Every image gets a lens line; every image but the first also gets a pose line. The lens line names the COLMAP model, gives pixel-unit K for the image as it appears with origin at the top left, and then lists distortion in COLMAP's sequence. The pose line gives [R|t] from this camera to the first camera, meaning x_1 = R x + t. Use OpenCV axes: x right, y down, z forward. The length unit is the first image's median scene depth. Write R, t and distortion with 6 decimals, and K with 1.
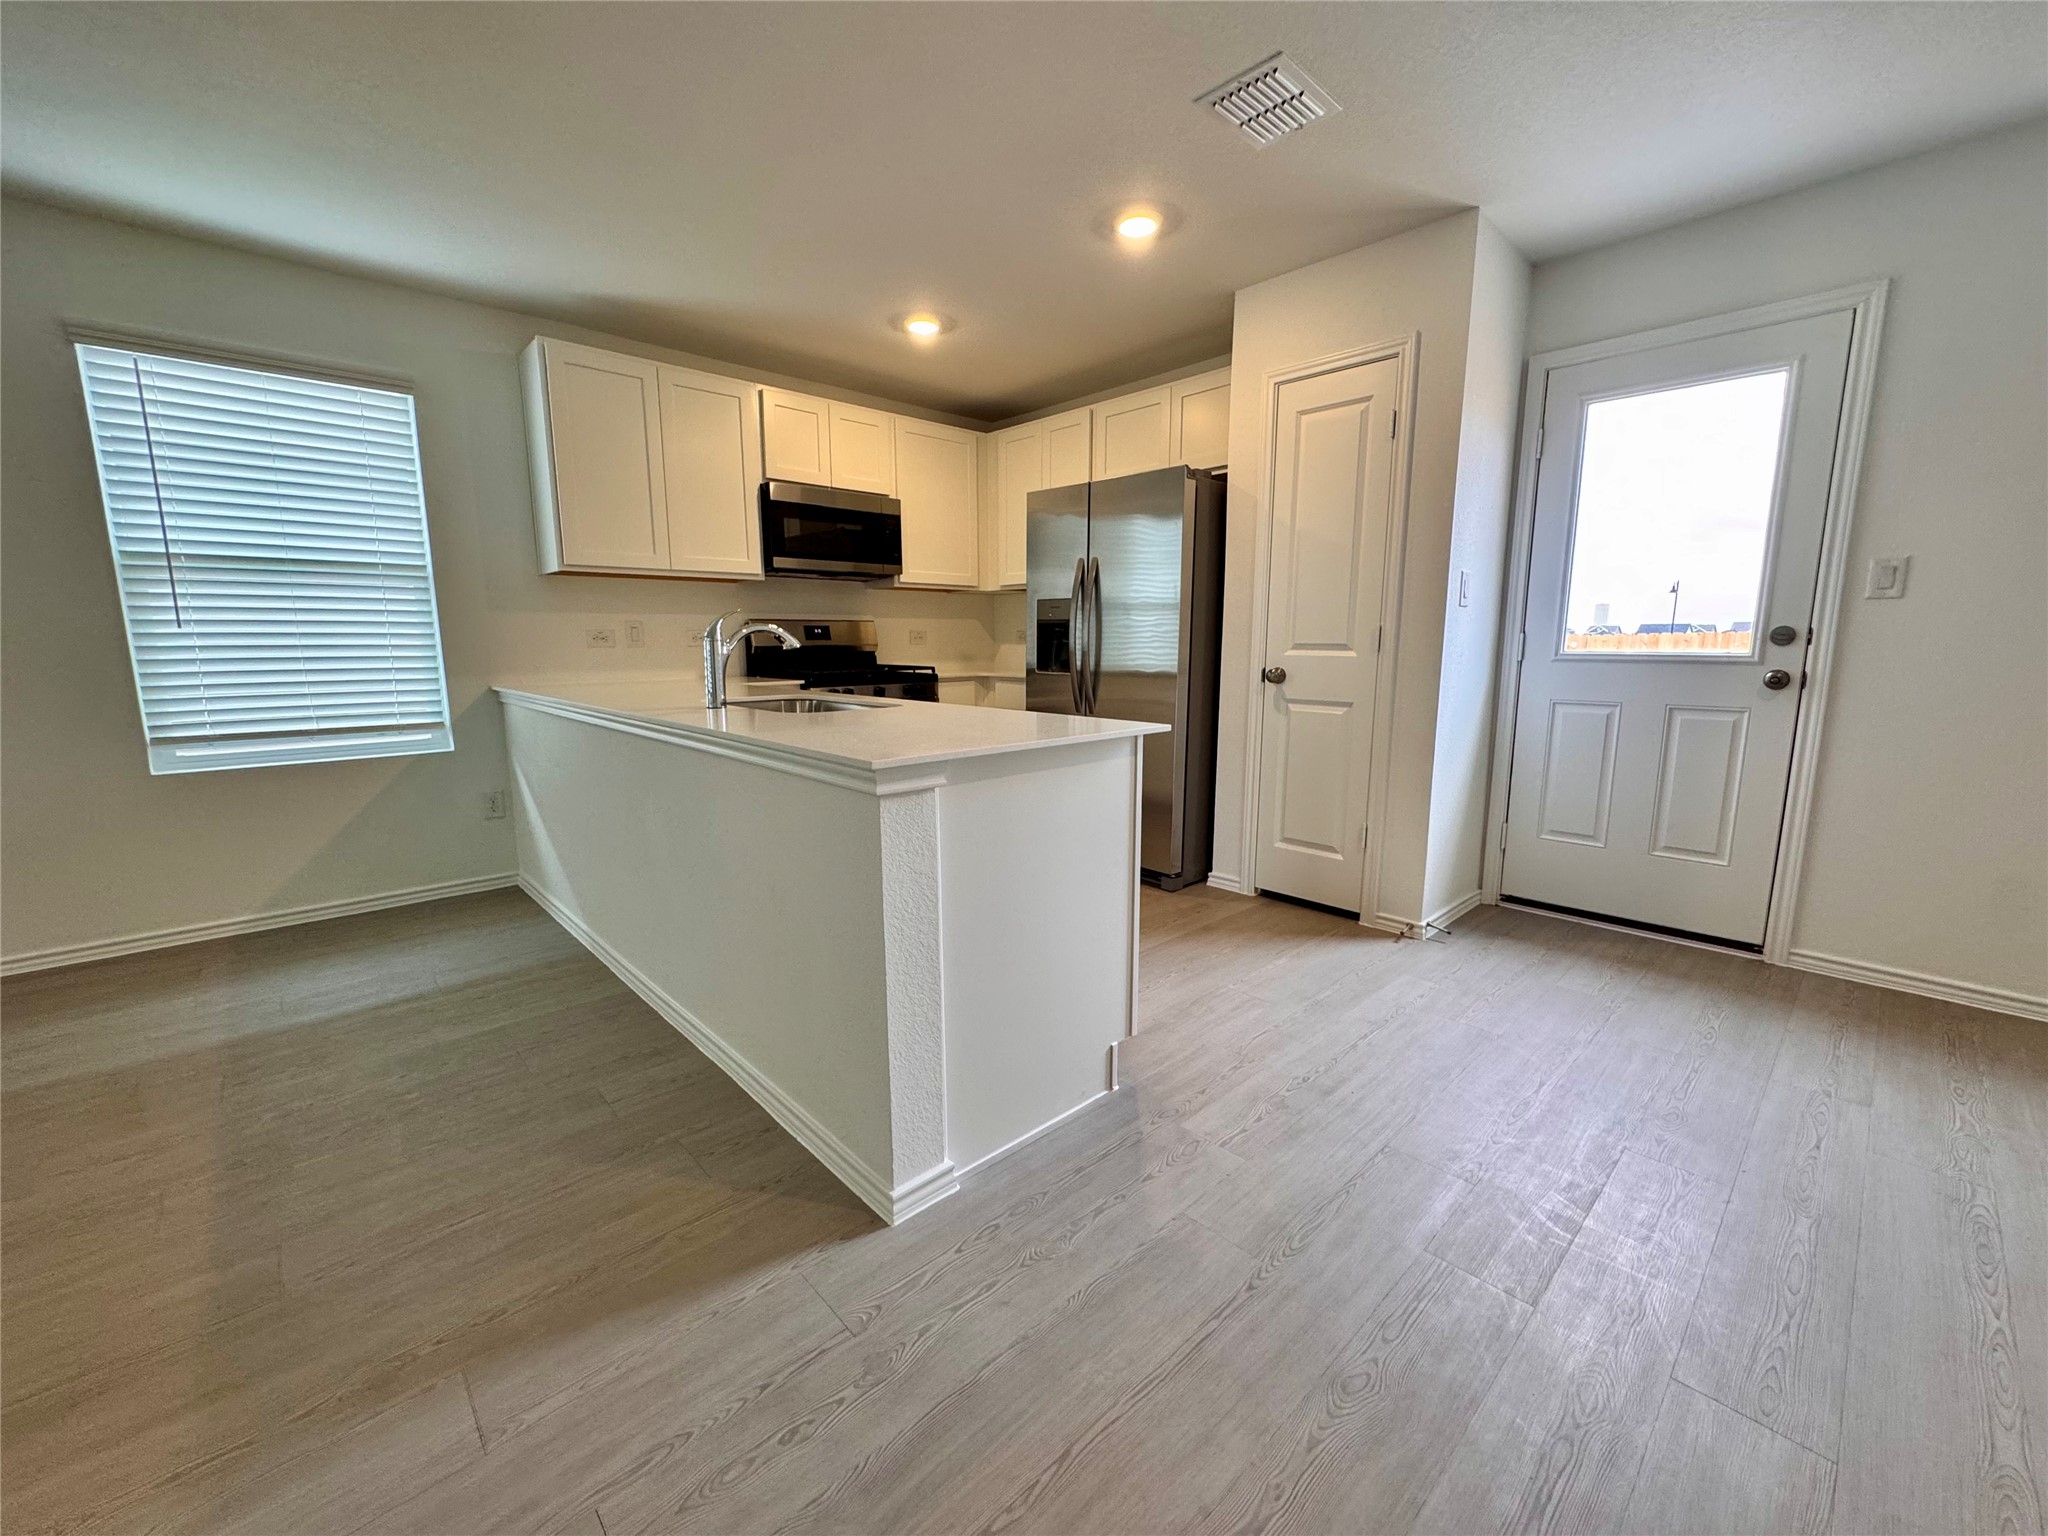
lens RADIAL K [[816.2, 0, 1027.5], [0, 816.2, 766.8], [0, 0, 1]] dist [-0.001853, -0.000725]
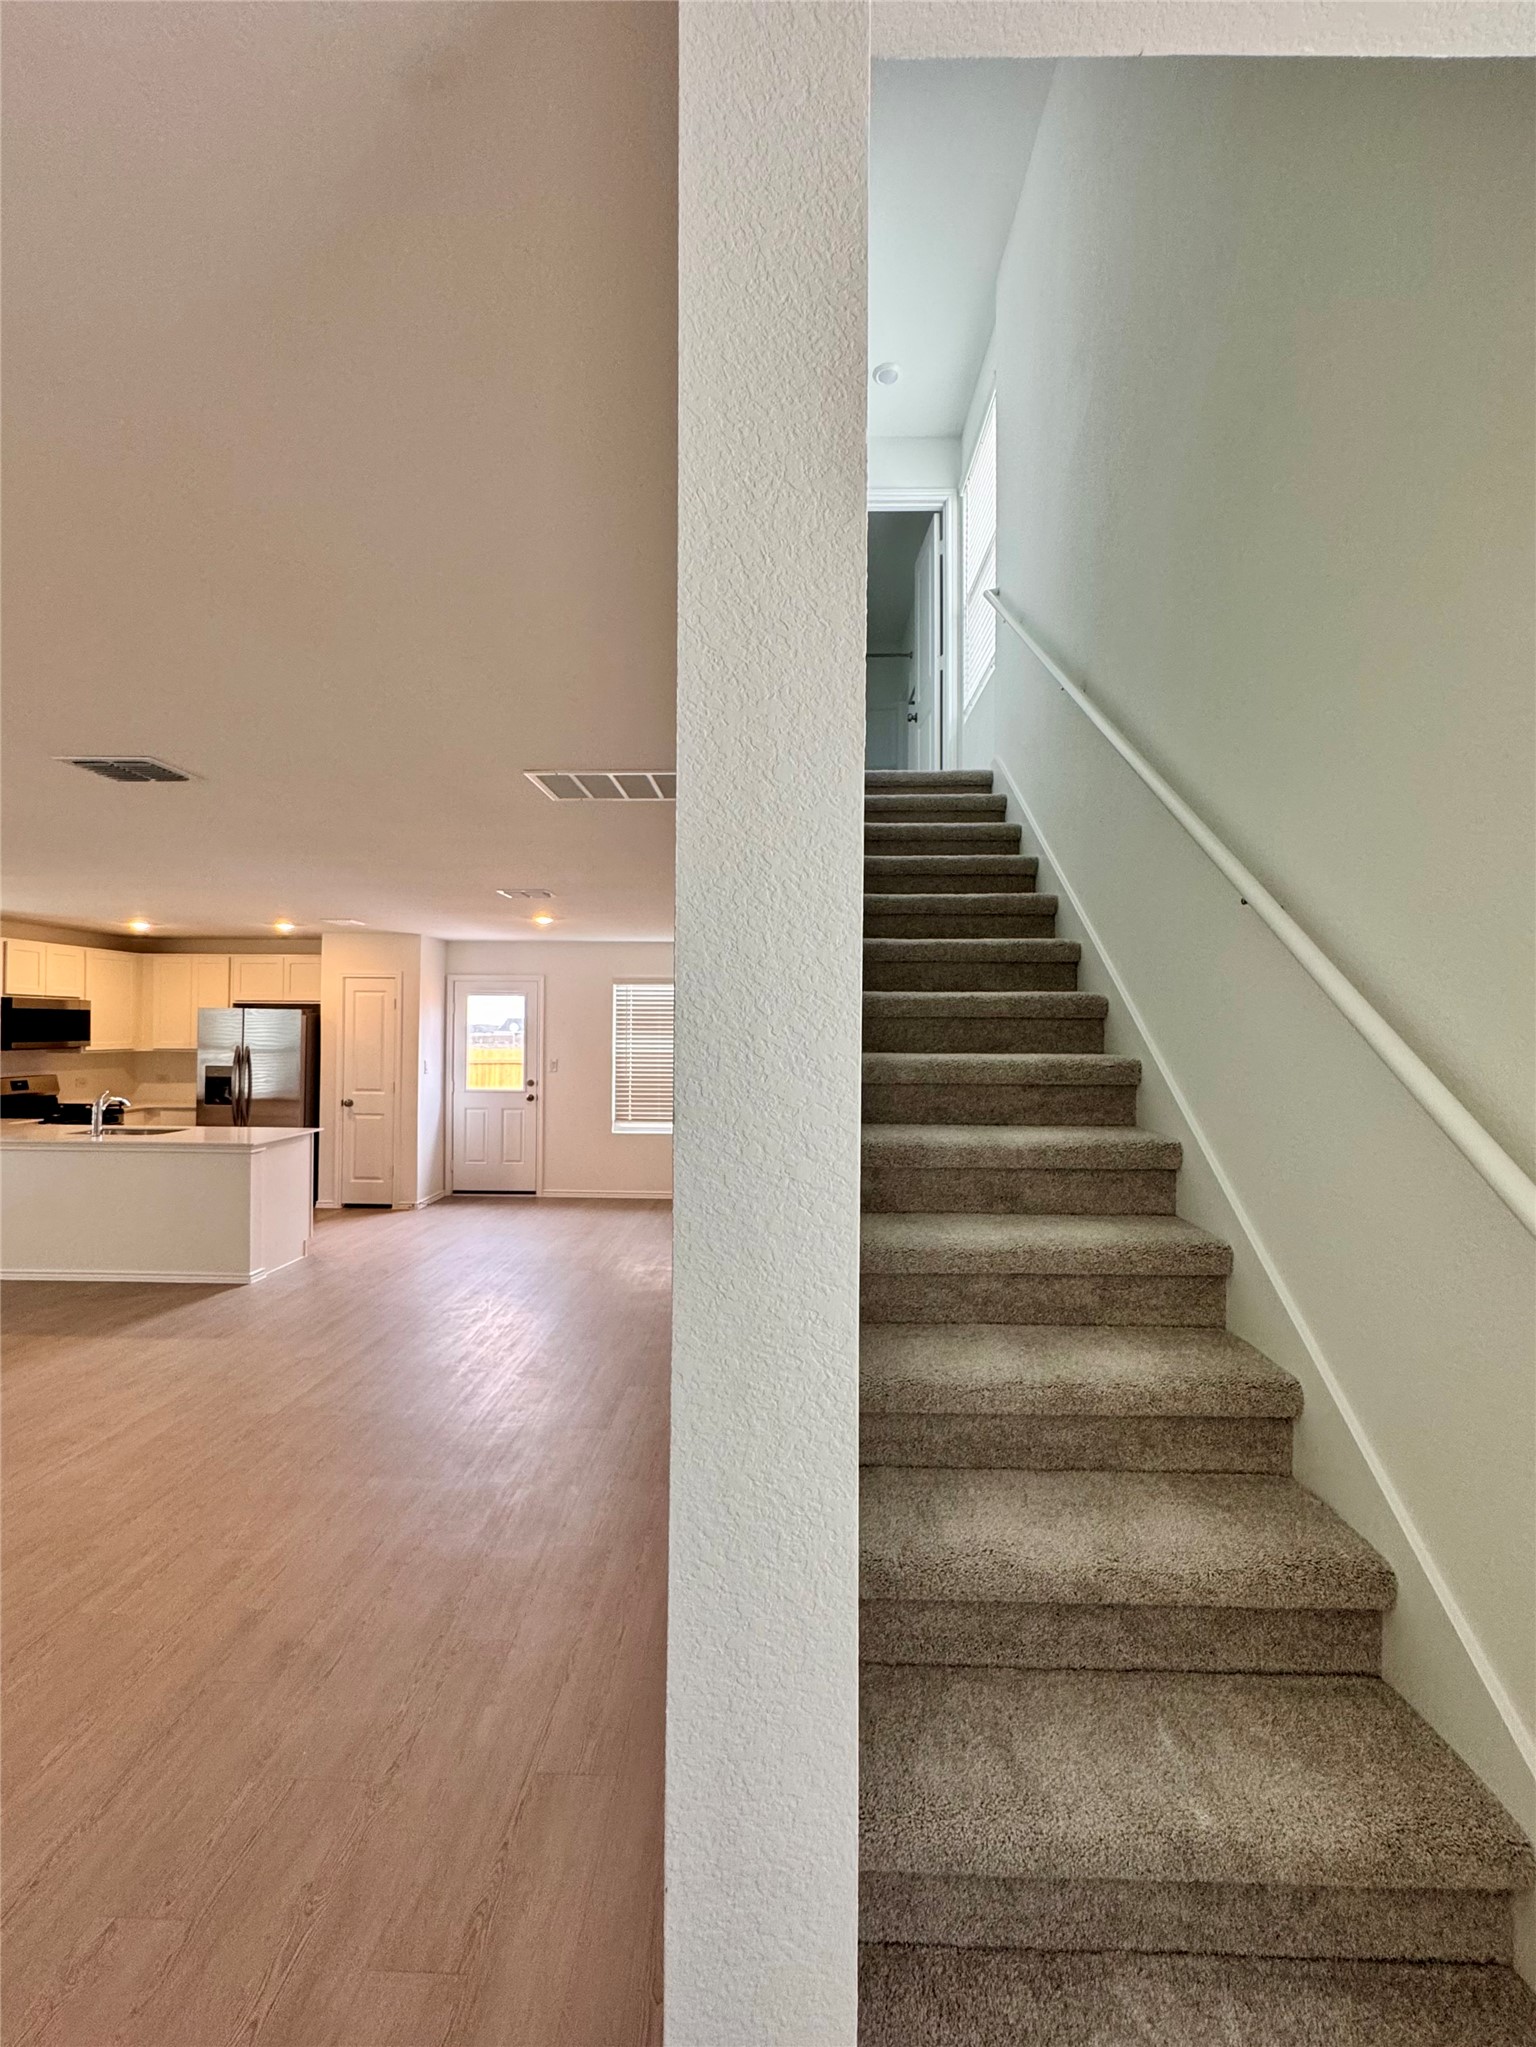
lens RADIAL K [[869.7, 0, 764.0], [0, 869.7, 1023.0], [0, 0, 1]] dist [0.003142, 0.000408]
pose [[0.707558, 0.011964, 0.706554, -0.555318], [0.099146, 0.988286, -0.116021, 0.058605], [-0.699665, 0.152144, 0.698084, -1.436343]]
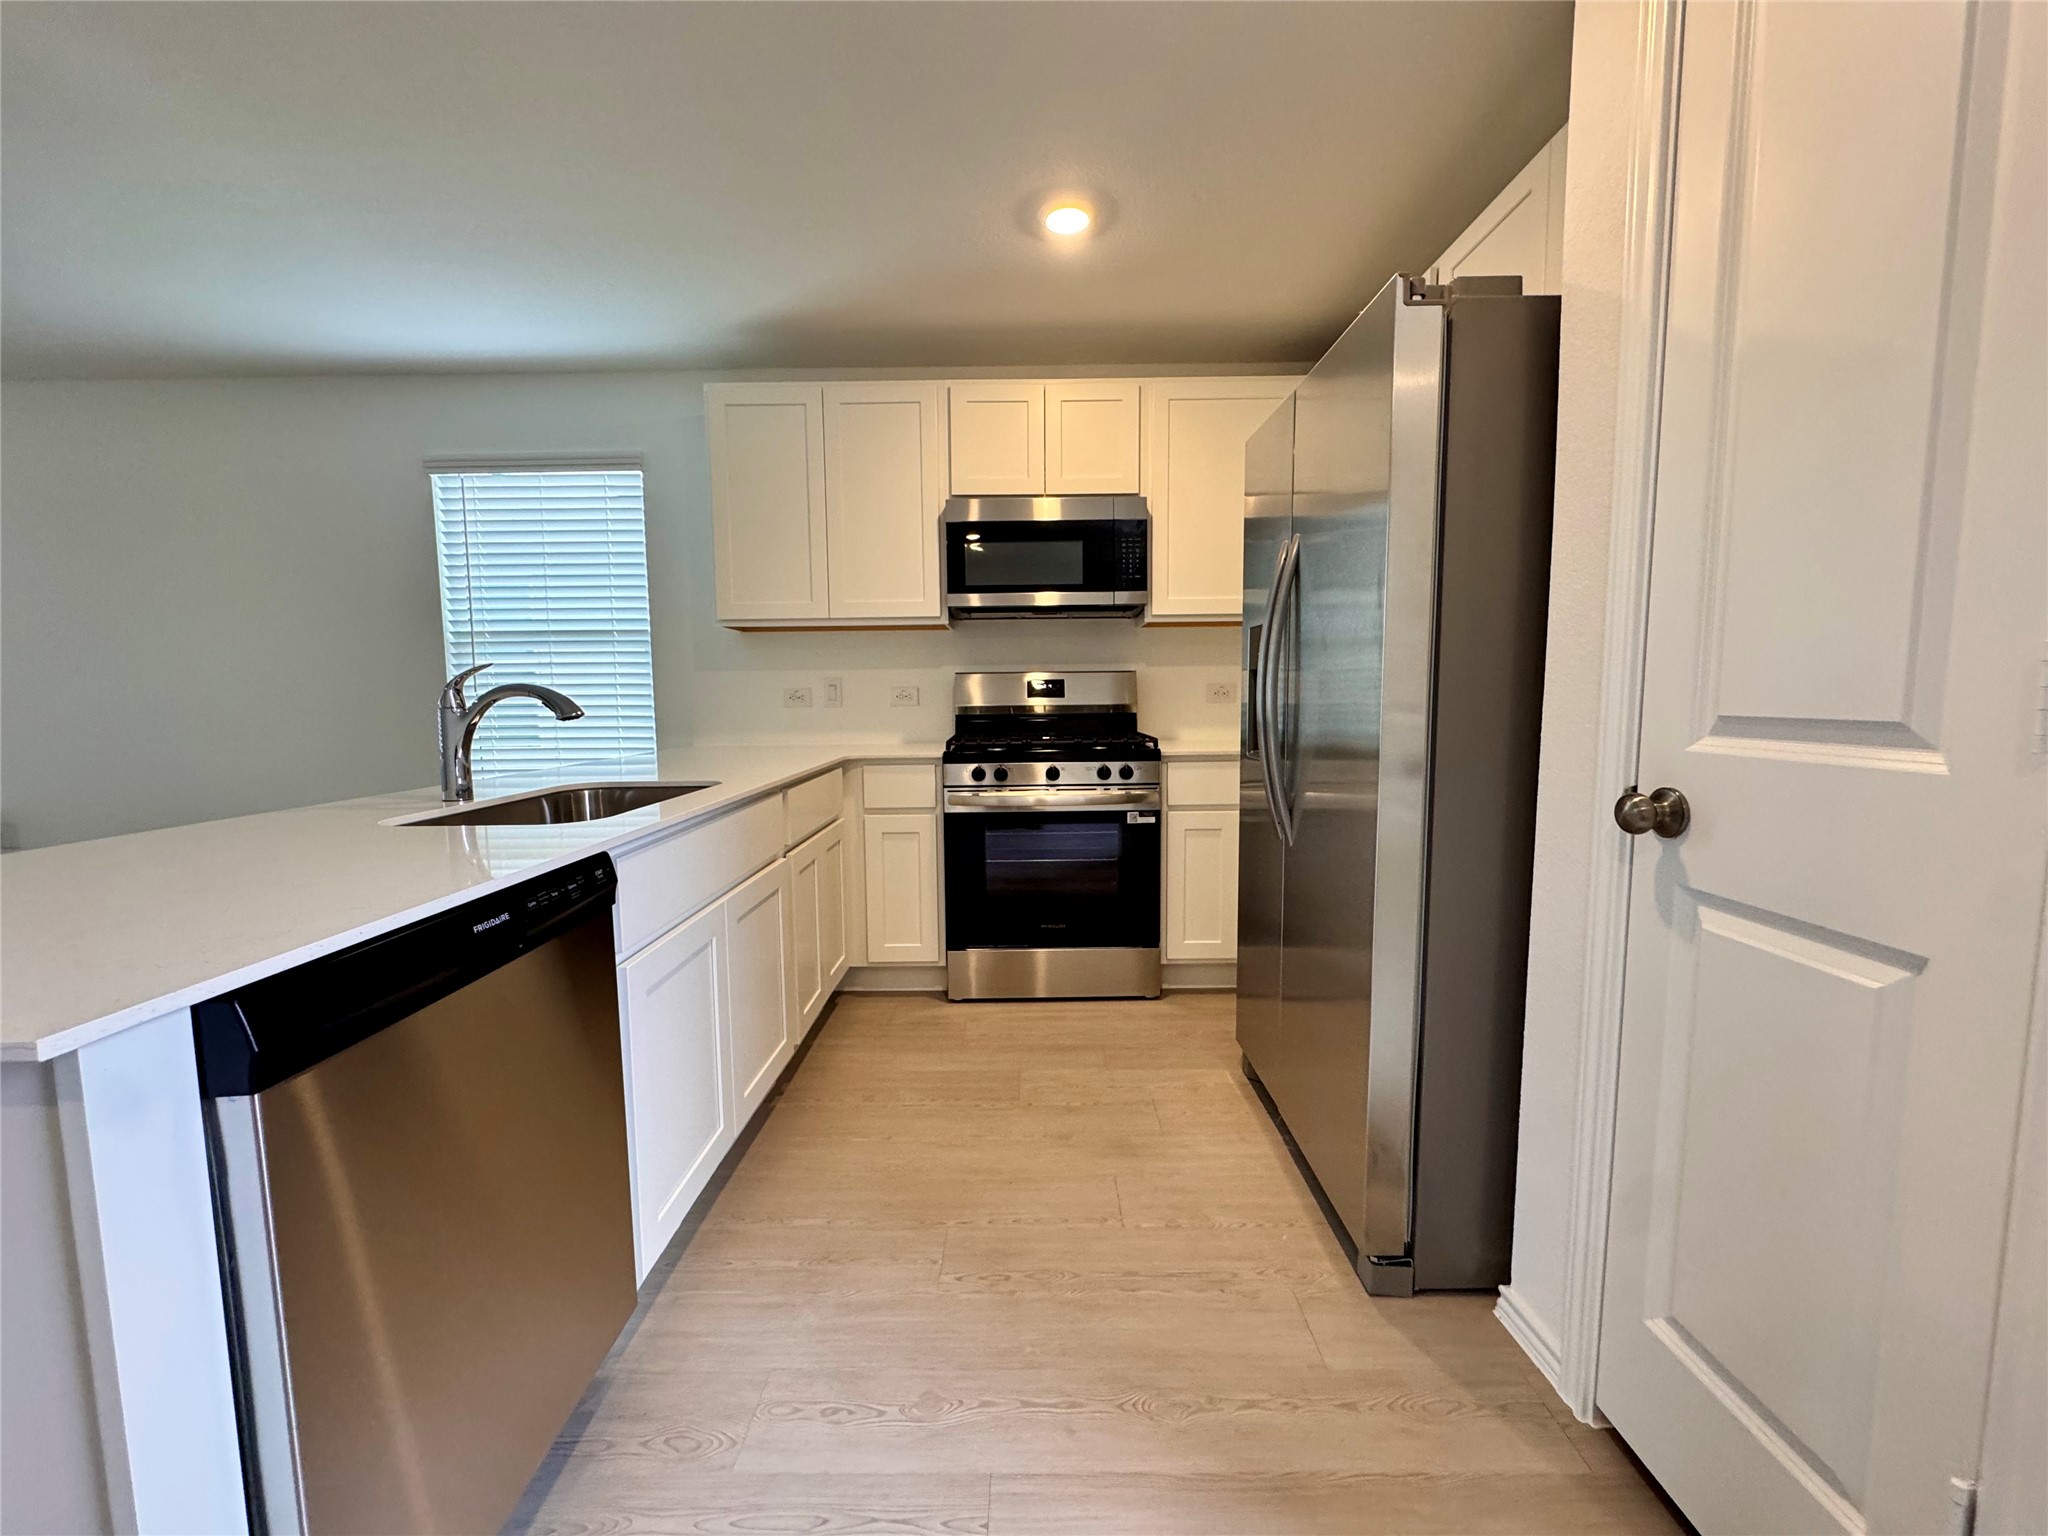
lens RADIAL K [[816.2, 0, 1025.6], [0, 816.2, 767.6], [0, 0, 1]] dist [-0.001853, -0.000725]
pose [[0.726008, 0.057083, -0.685313, 0.335829], [-0.097405, 0.995038, -0.020308, -0.095994], [0.680753, 0.081497, 0.727965, 0.577430]]
